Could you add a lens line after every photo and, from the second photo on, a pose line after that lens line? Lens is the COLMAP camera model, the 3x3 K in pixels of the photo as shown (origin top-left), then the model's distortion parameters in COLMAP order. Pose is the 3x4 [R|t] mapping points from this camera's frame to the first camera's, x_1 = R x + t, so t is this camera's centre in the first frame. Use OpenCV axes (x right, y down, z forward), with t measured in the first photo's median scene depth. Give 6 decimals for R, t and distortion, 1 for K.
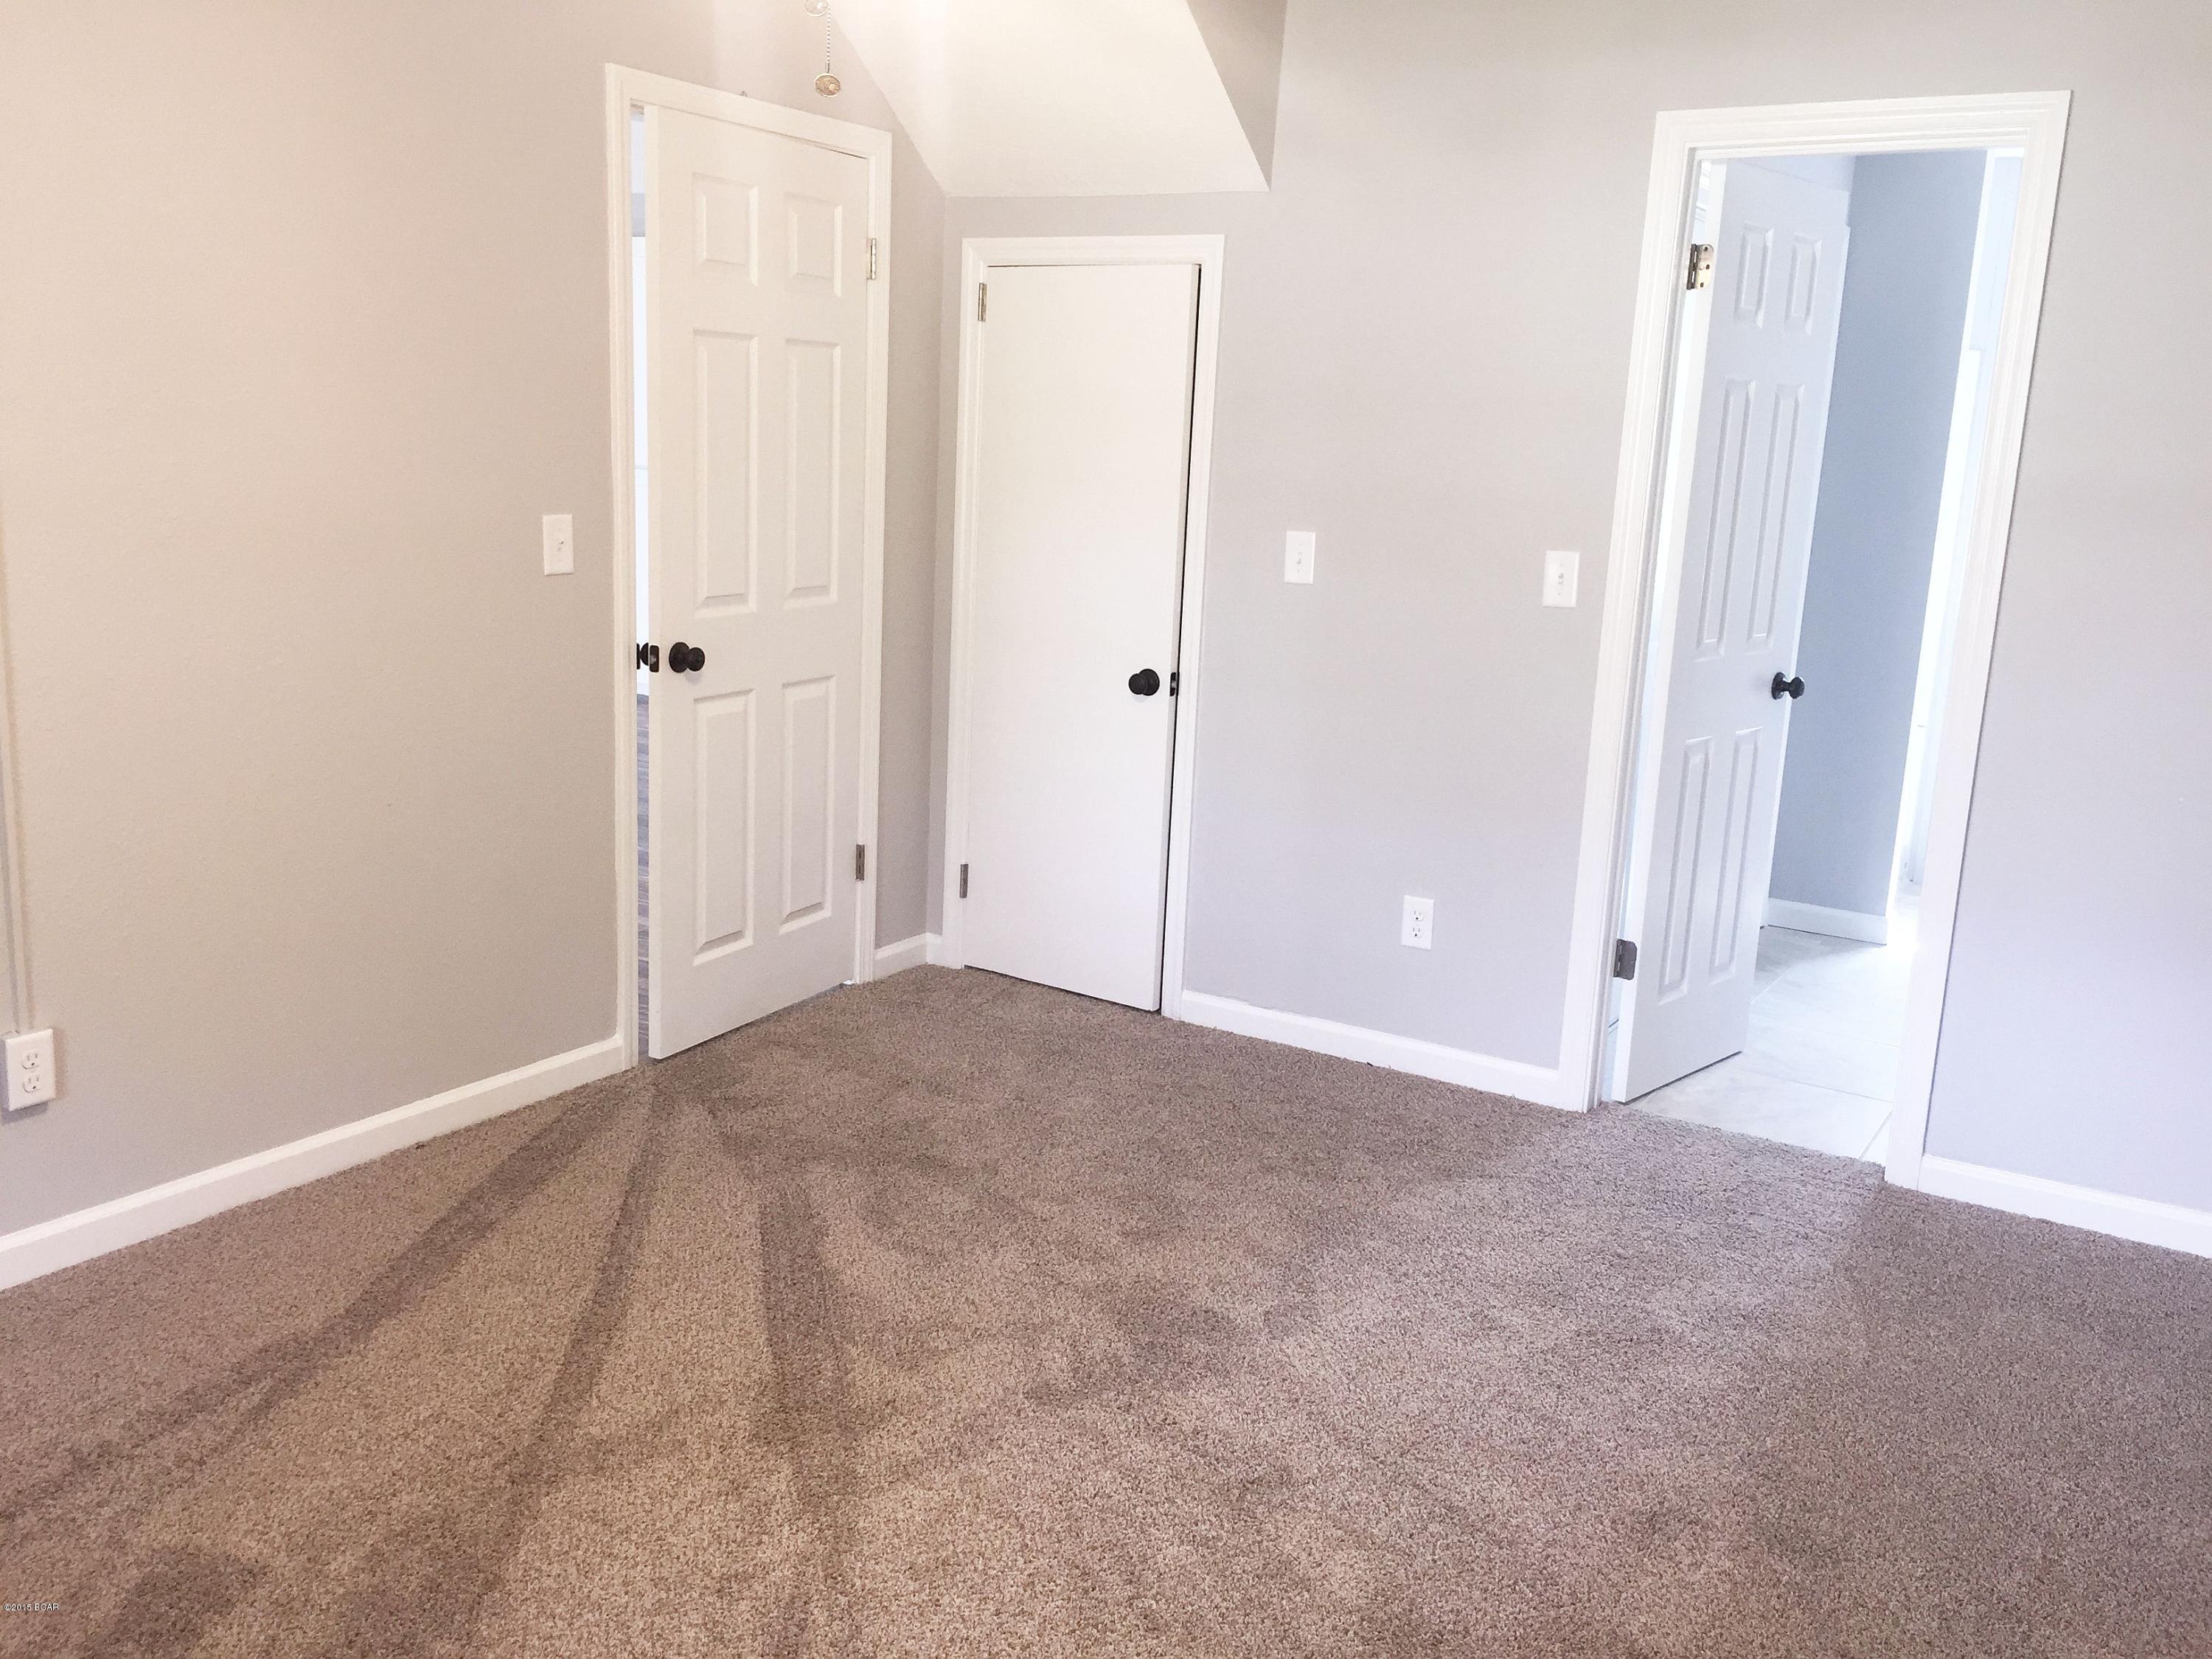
lens RADIAL K [[1896.2, 0, 1104.4], [0, 1896.2, 831.2], [0, 0, 1]] dist [0.082407, -0.118080]
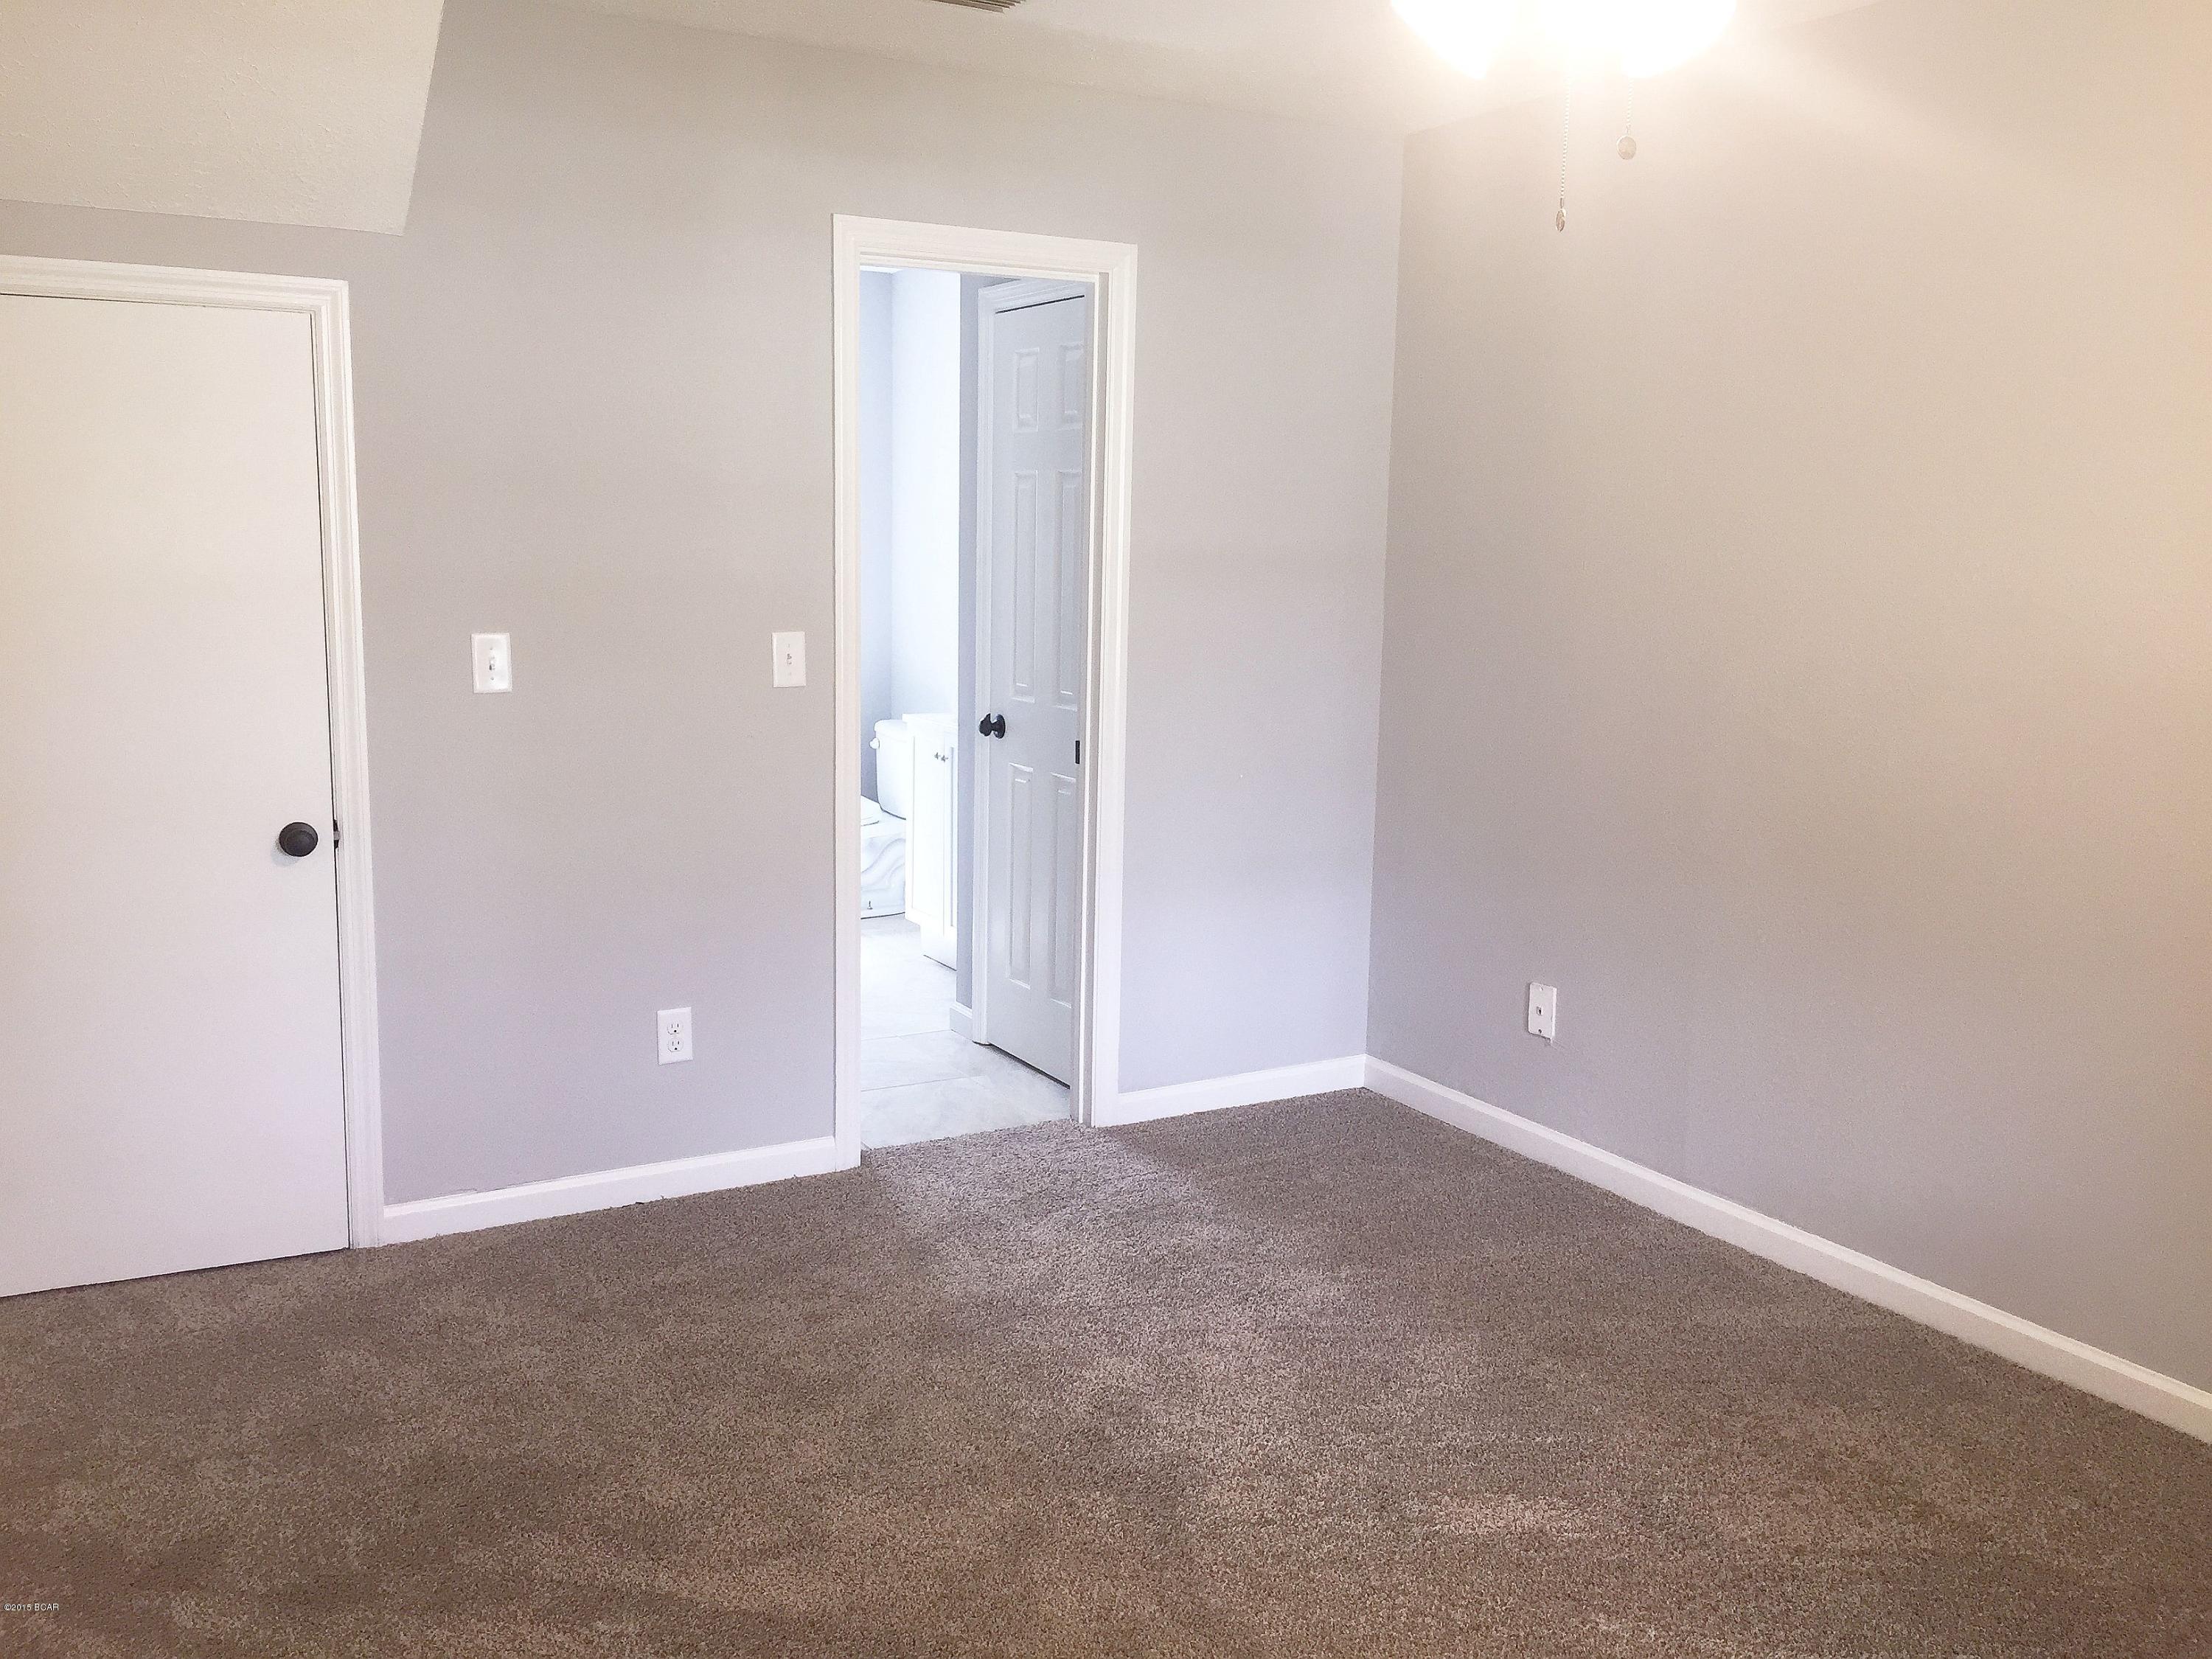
lens RADIAL K [[1896.2, 0, 1100.5], [0, 1896.2, 819.2], [0, 0, 1]] dist [0.082407, -0.118080]
pose [[0.480689, -0.168779, 0.860495, -0.523994], [0.186285, 0.978558, 0.087873, -0.099536], [-0.856876, 0.118058, 0.501823, 0.337140]]
